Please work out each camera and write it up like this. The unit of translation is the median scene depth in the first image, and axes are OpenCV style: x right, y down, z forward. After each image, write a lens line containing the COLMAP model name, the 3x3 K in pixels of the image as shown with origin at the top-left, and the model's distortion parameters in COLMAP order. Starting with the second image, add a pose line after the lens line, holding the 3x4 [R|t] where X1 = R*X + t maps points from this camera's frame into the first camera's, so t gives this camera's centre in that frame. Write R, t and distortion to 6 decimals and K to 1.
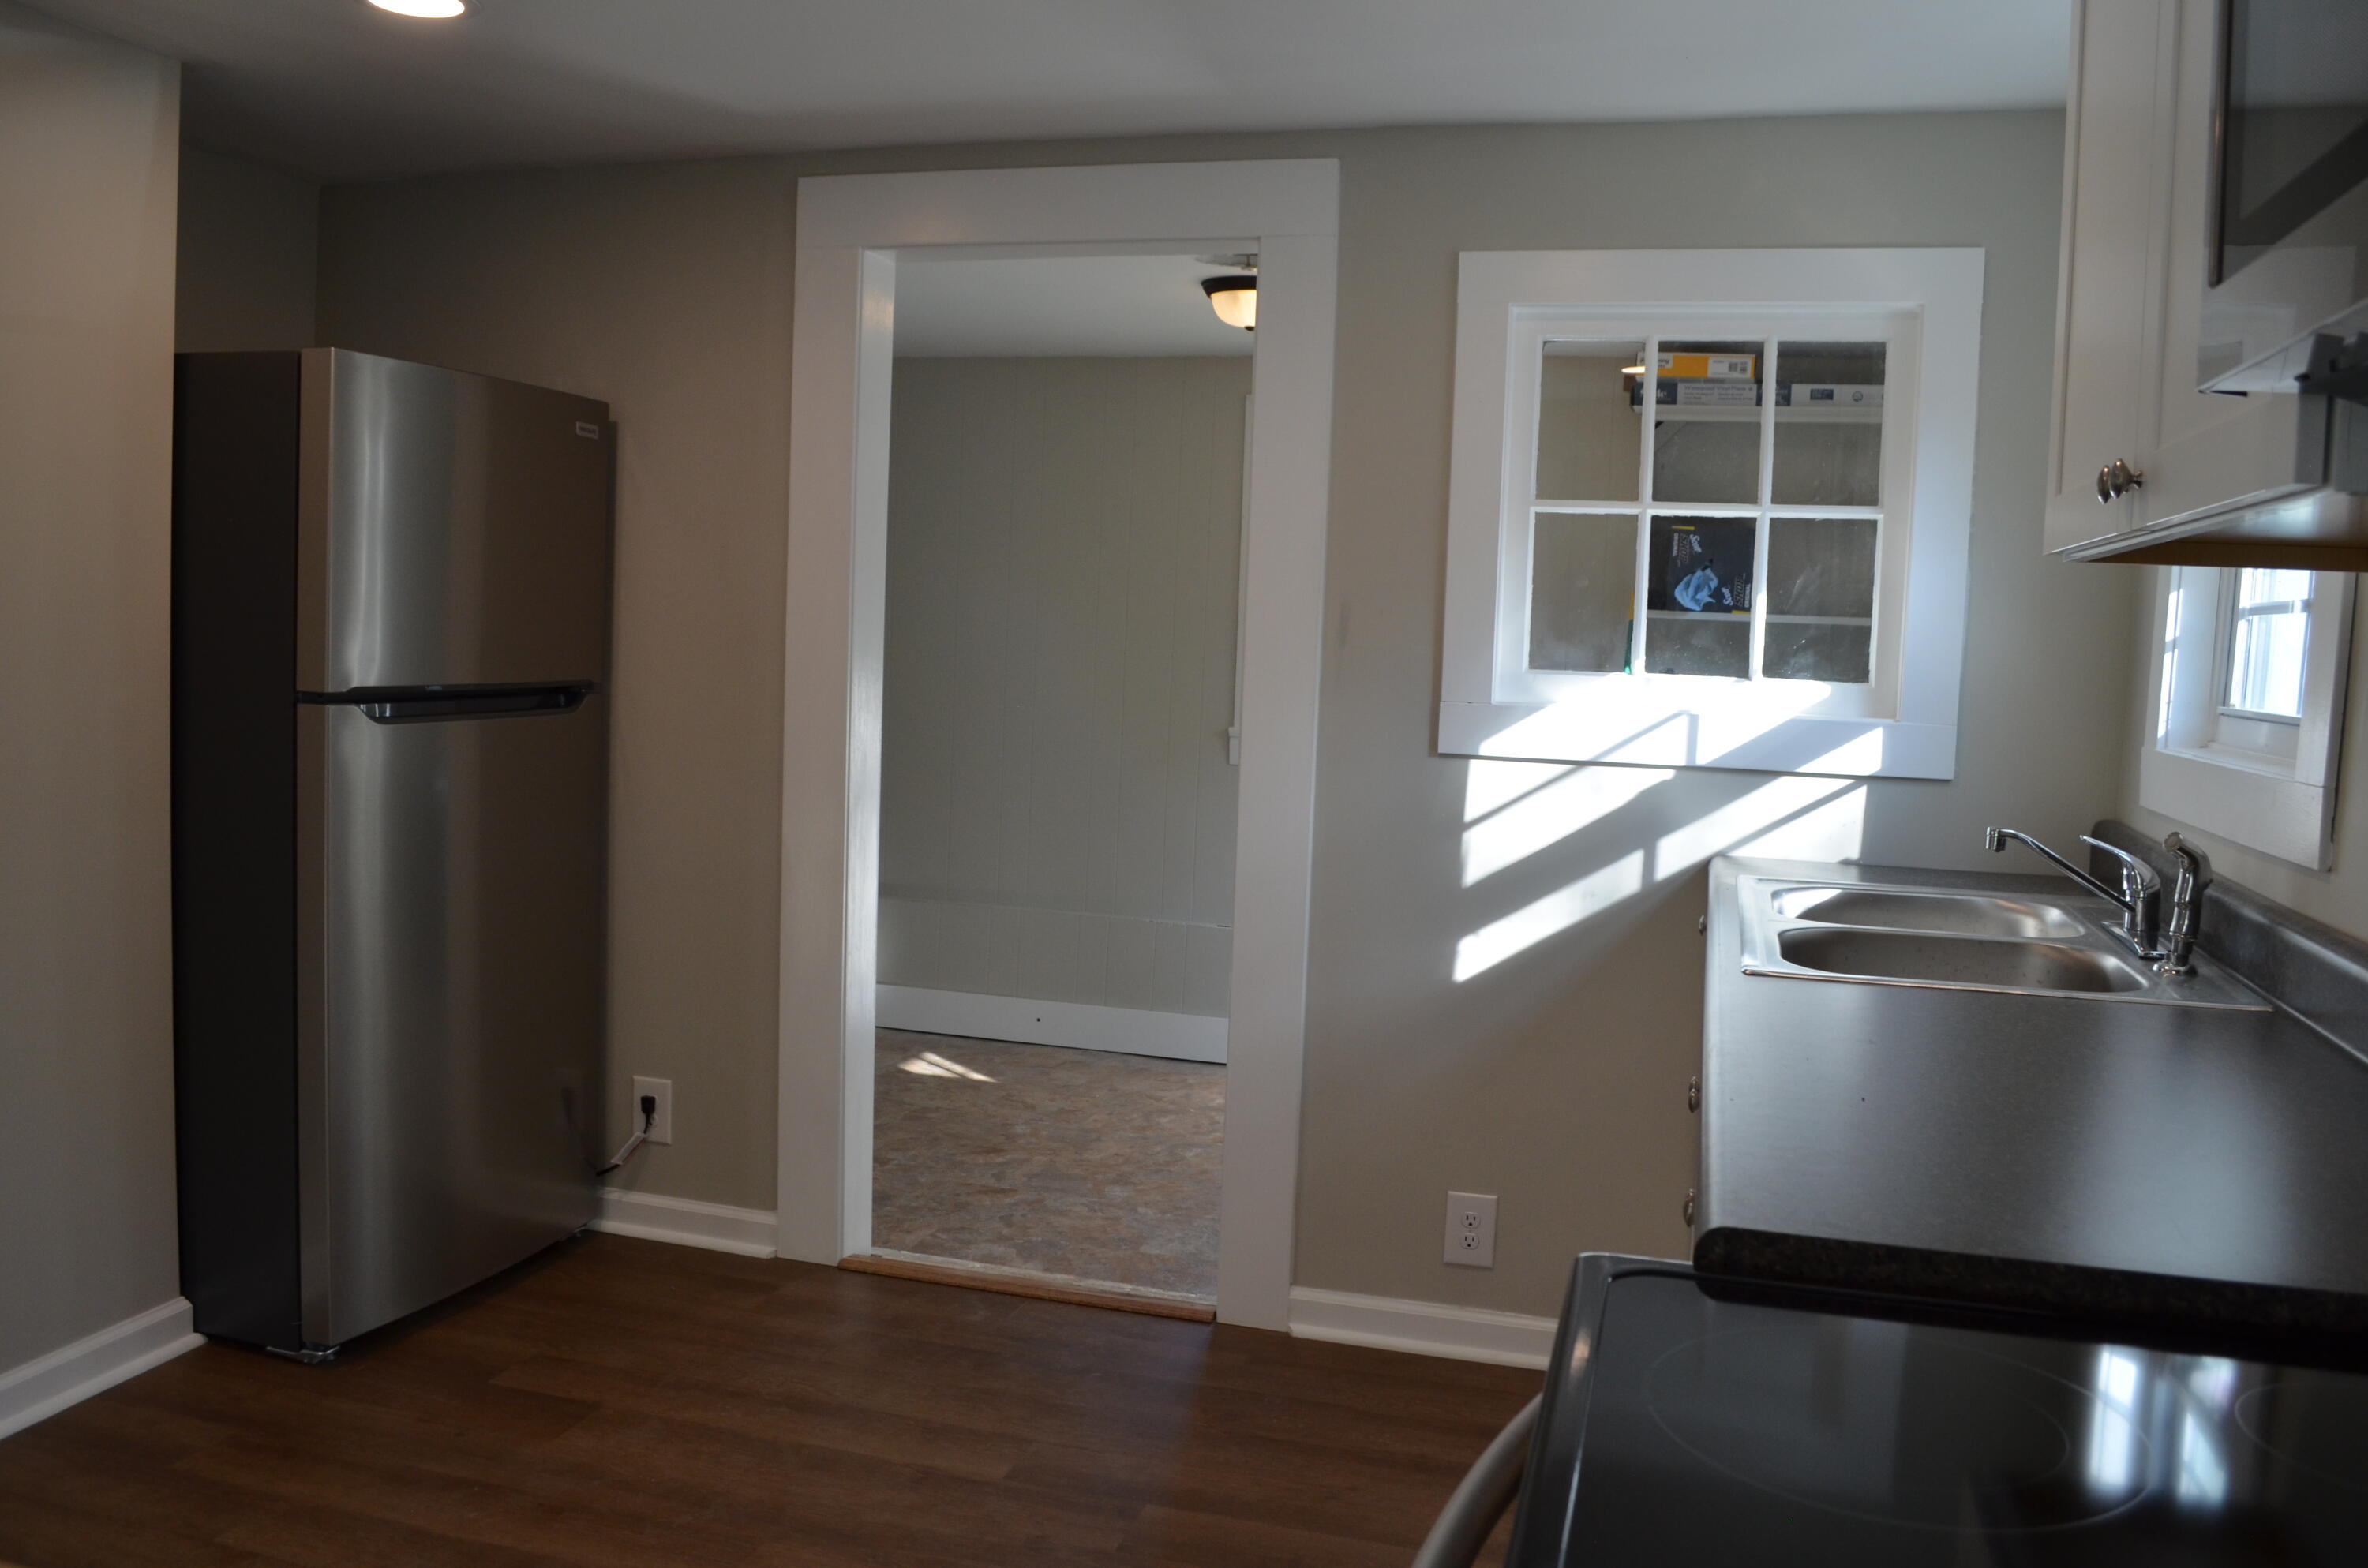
lens RADIAL K [[1868.4, 0, 1184.0], [0, 1868.4, 784.0], [0, 0, 1]] dist [-0.078180, 0.003578]
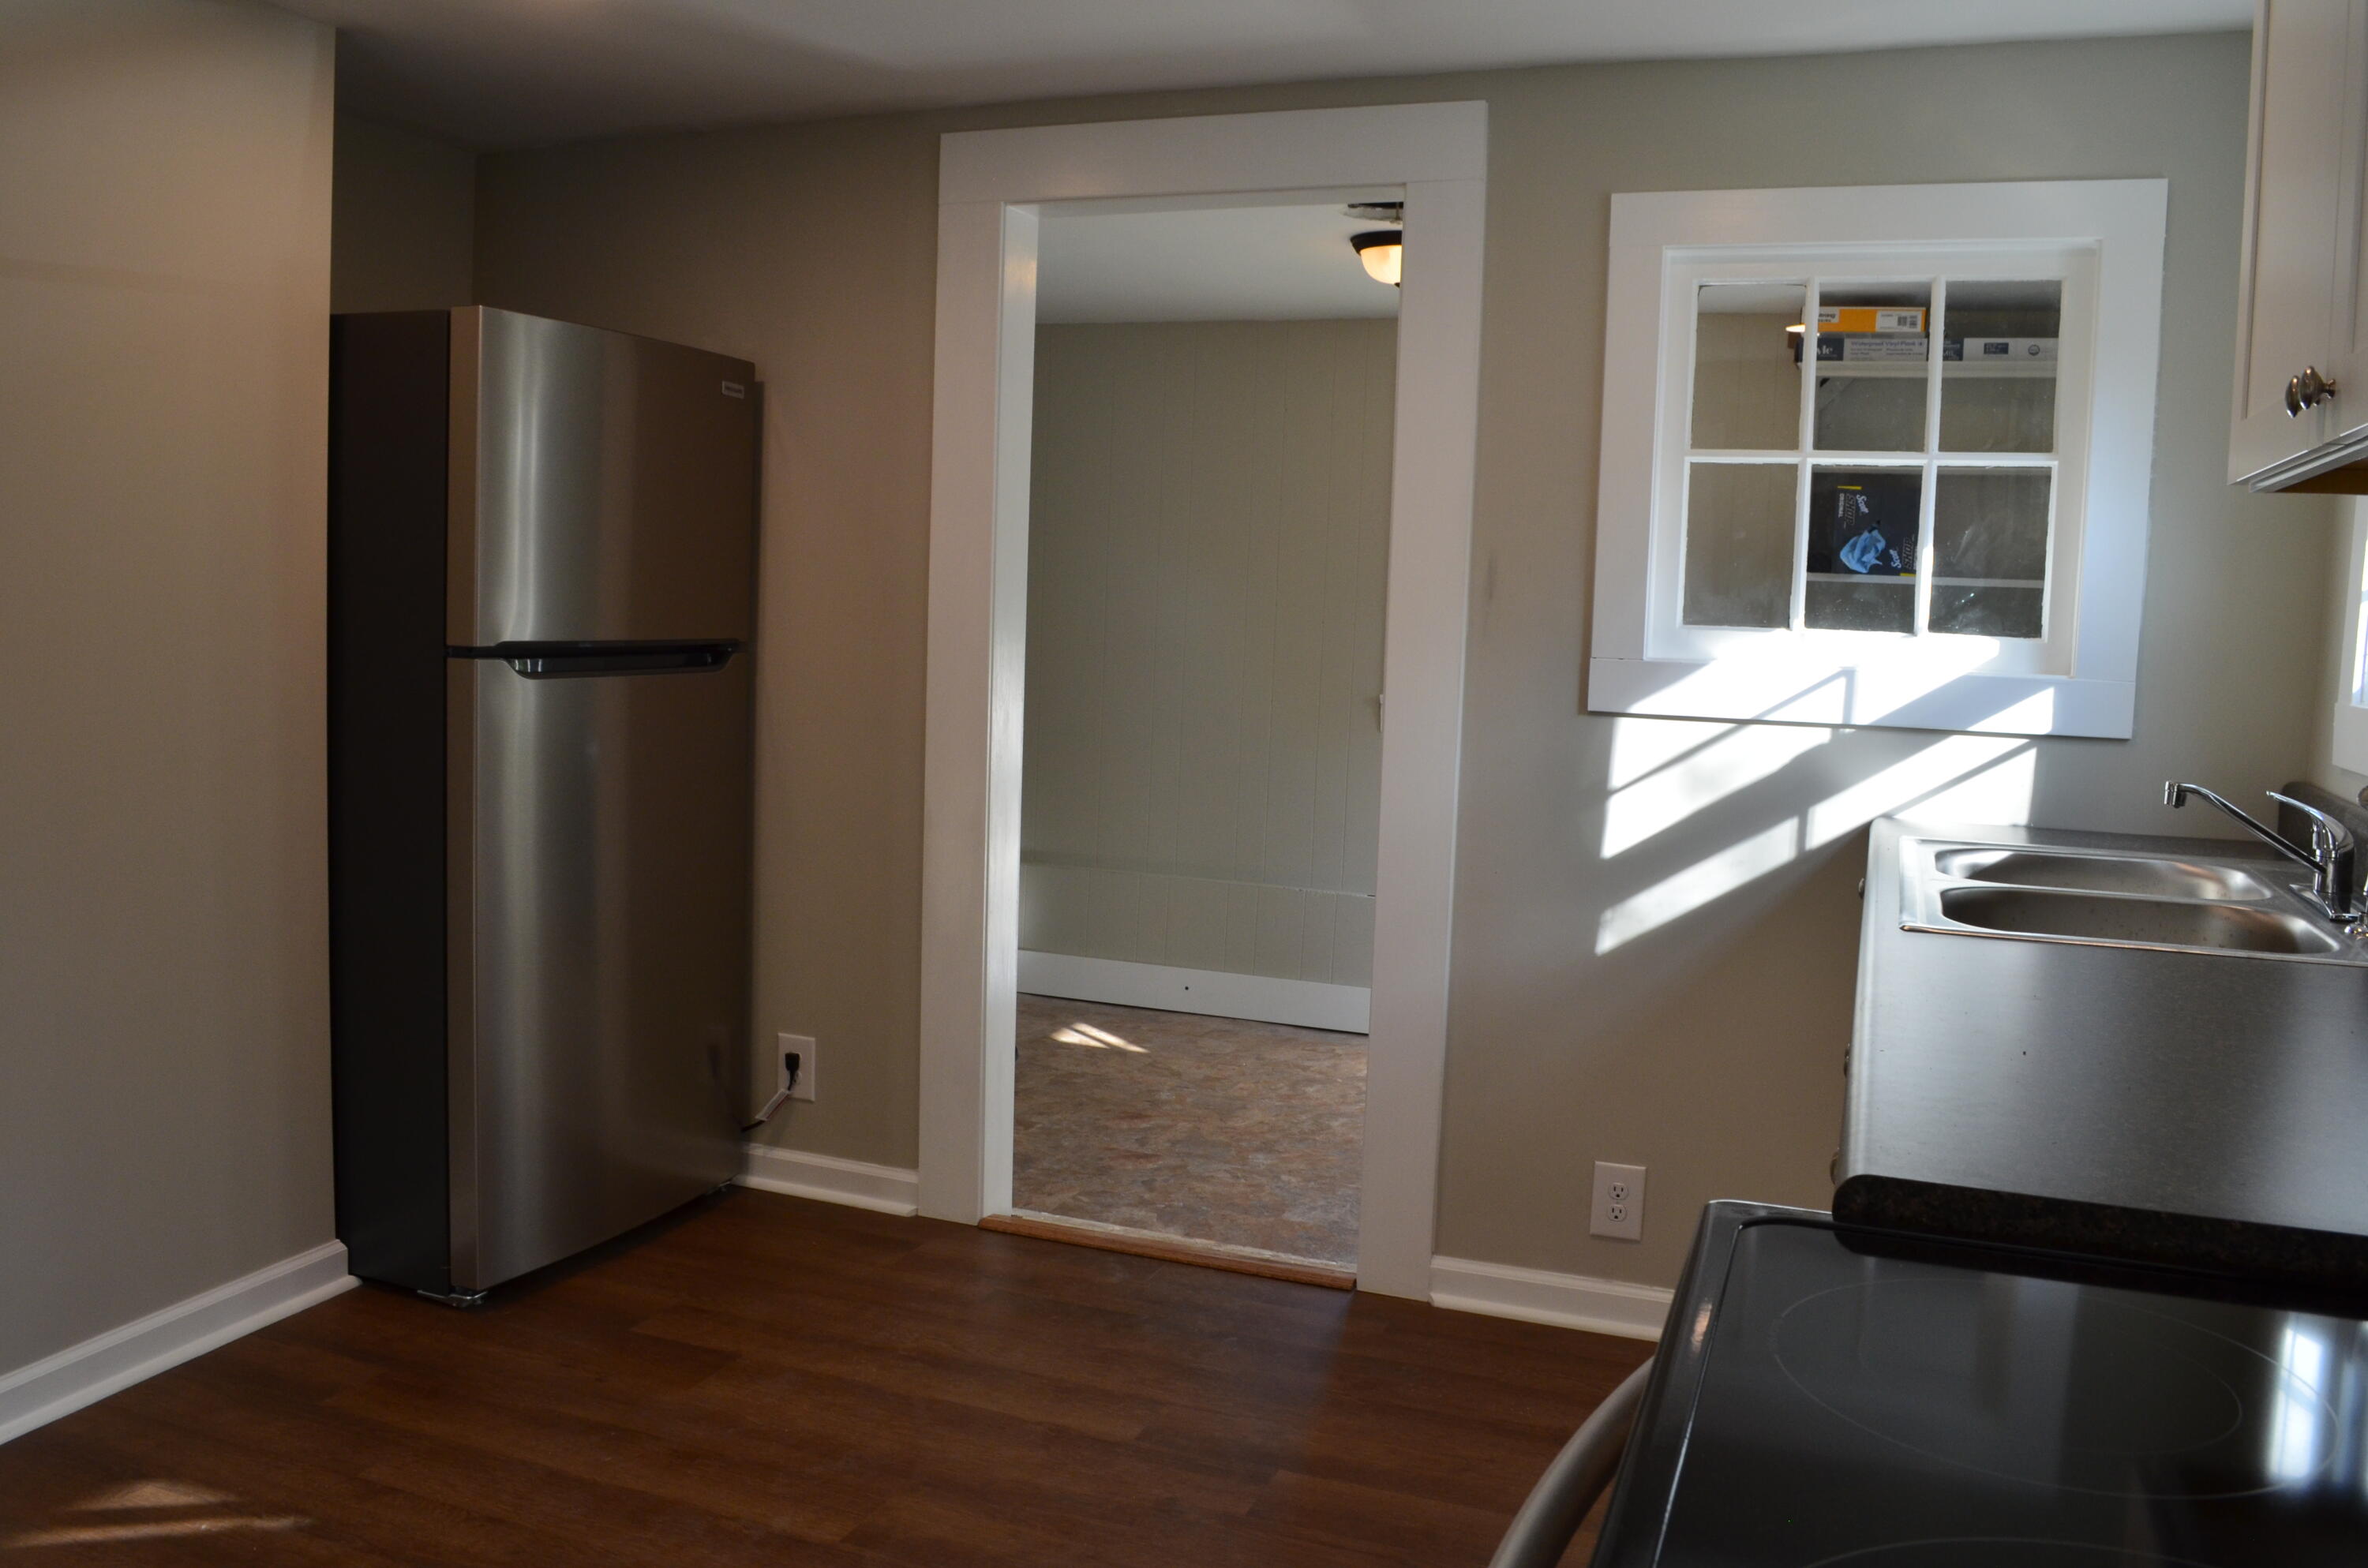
lens RADIAL K [[1865.5, 0, 1184.0], [0, 1865.5, 784.0], [0, 0, 1]] dist [-0.080873, 0.005616]
pose [[0.996329, 0.005170, -0.085455, 0.009450], [-0.004250, 0.999931, 0.010943, 0.011654], [0.085506, -0.010540, 0.996282, 0.016384]]
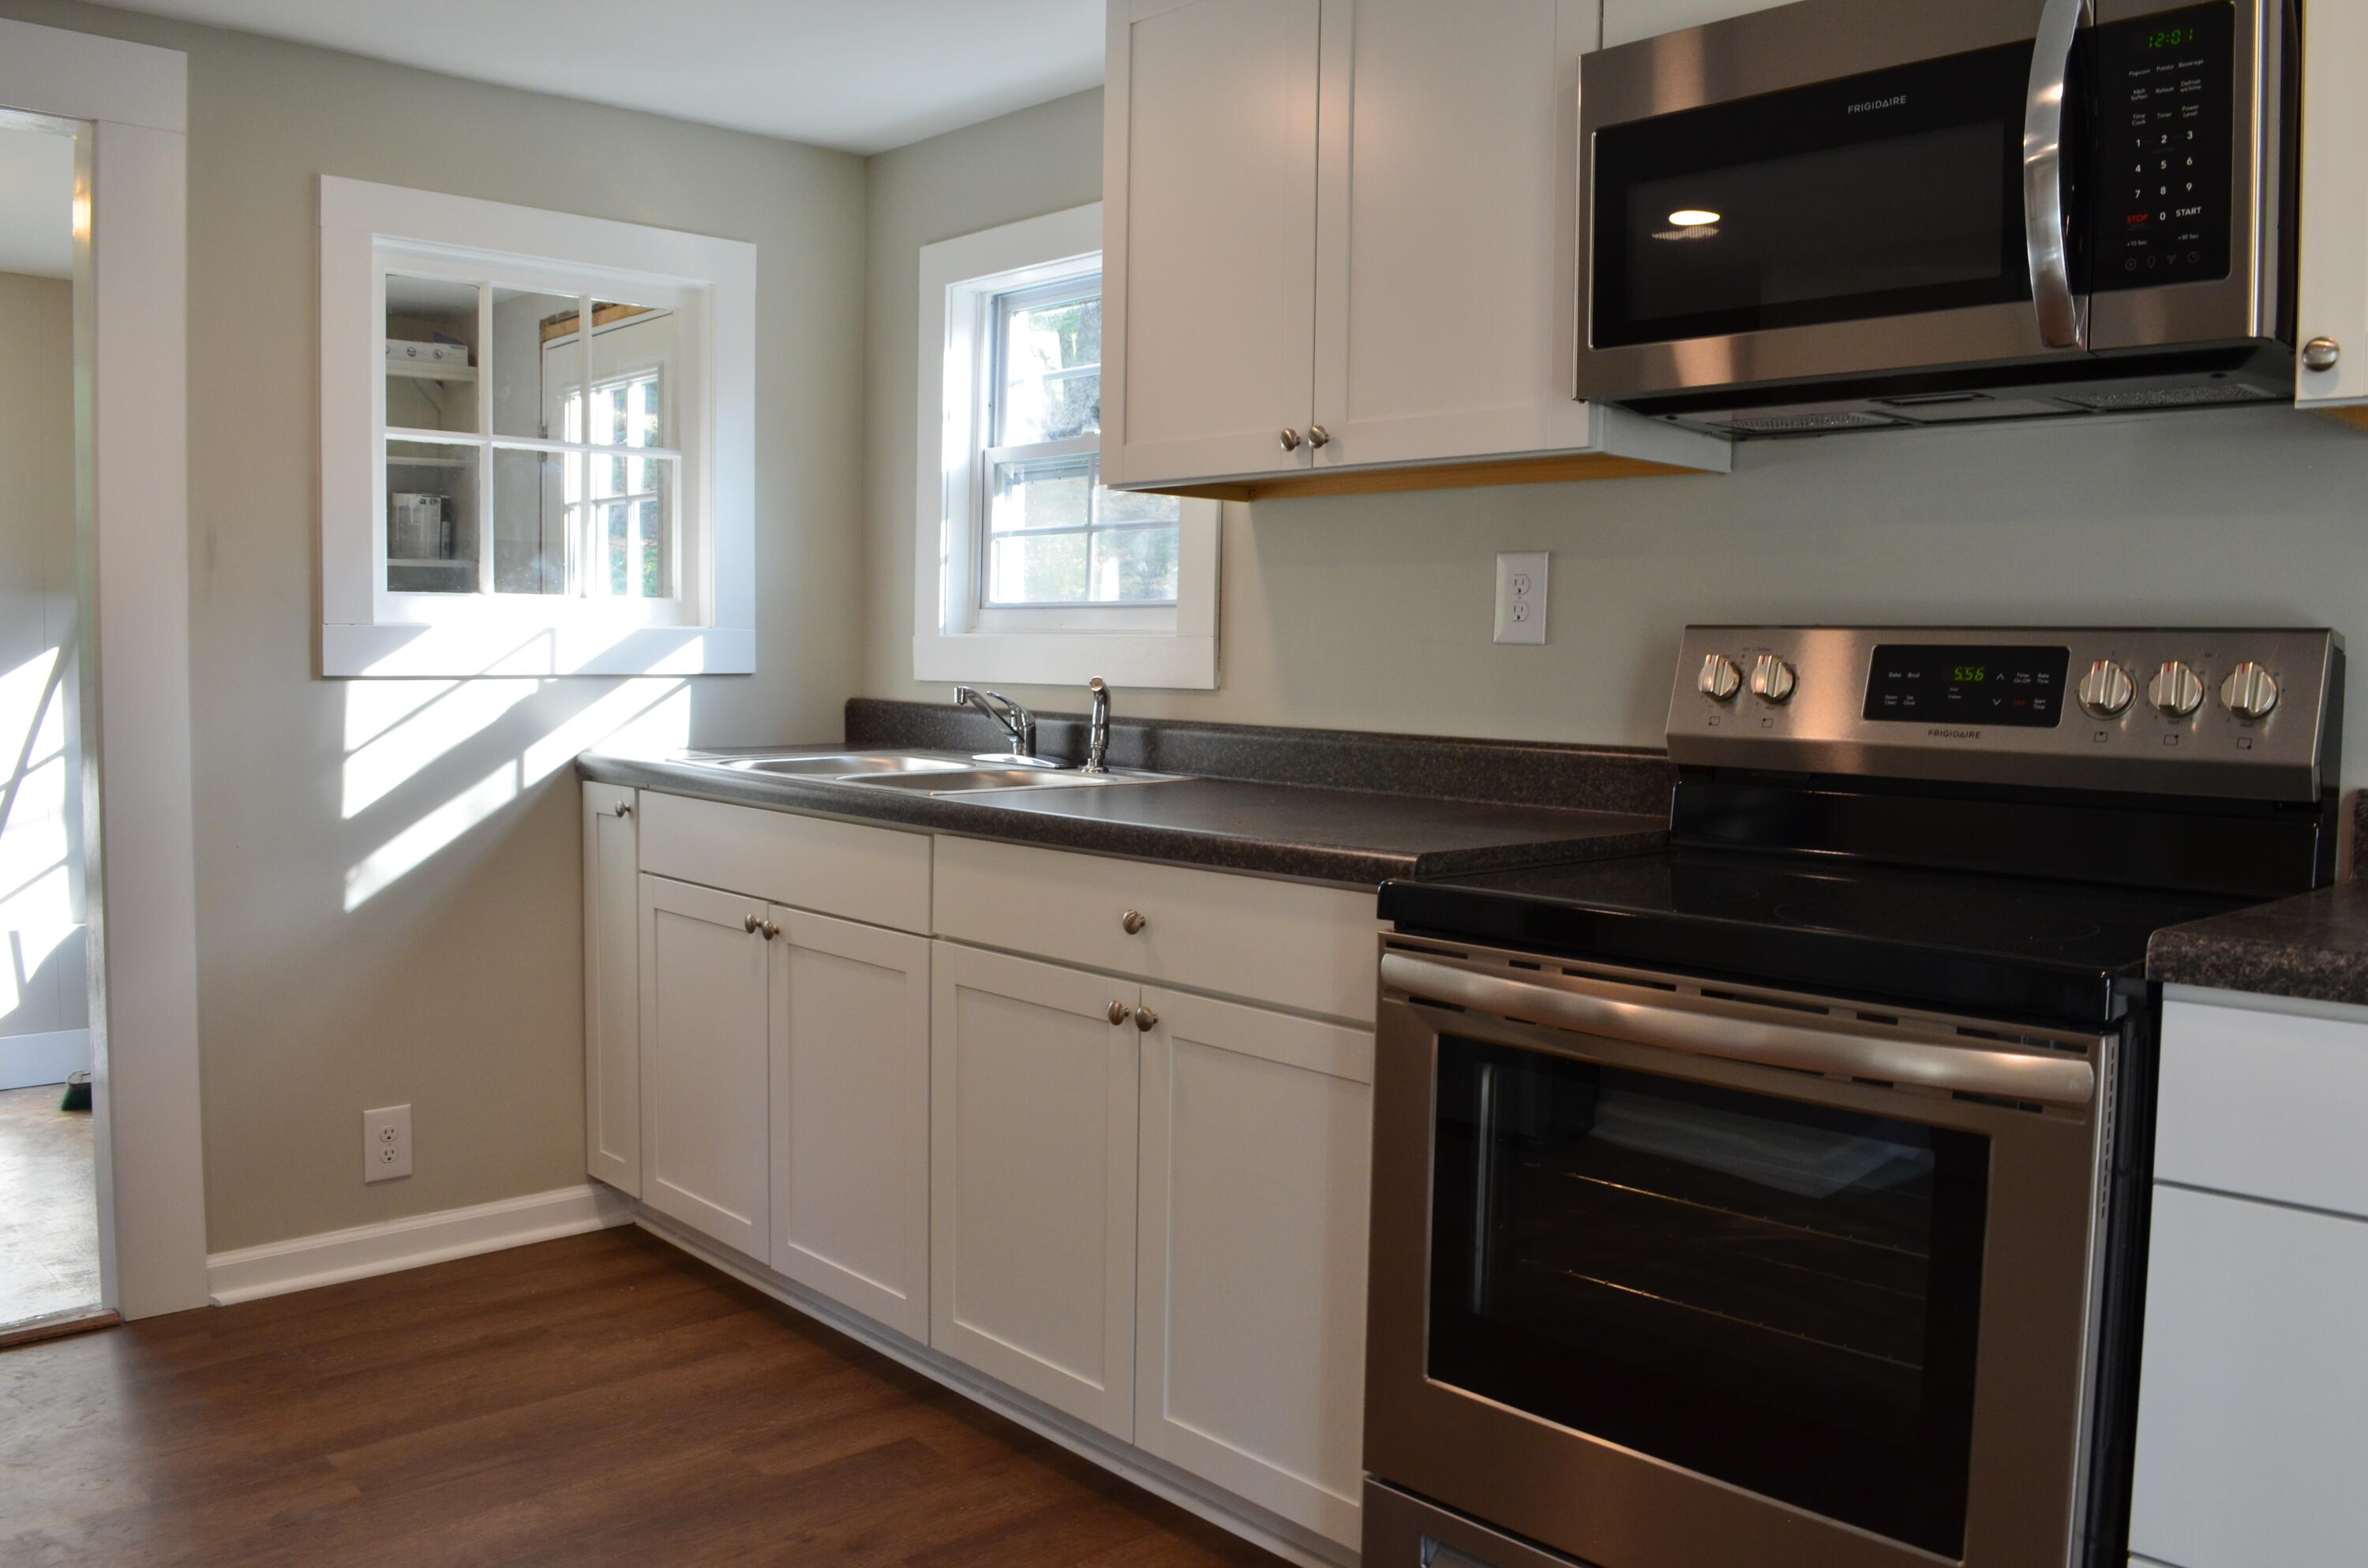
lens RADIAL K [[1868.4, 0, 1184.0], [0, 1868.4, 784.0], [0, 0, 1]] dist [-0.078180, 0.003578]
pose [[0.518688, -0.091938, 0.850006, -0.459007], [0.076456, 0.995206, 0.060988, 0.015938], [-0.851538, 0.033355, 0.523231, 0.095679]]
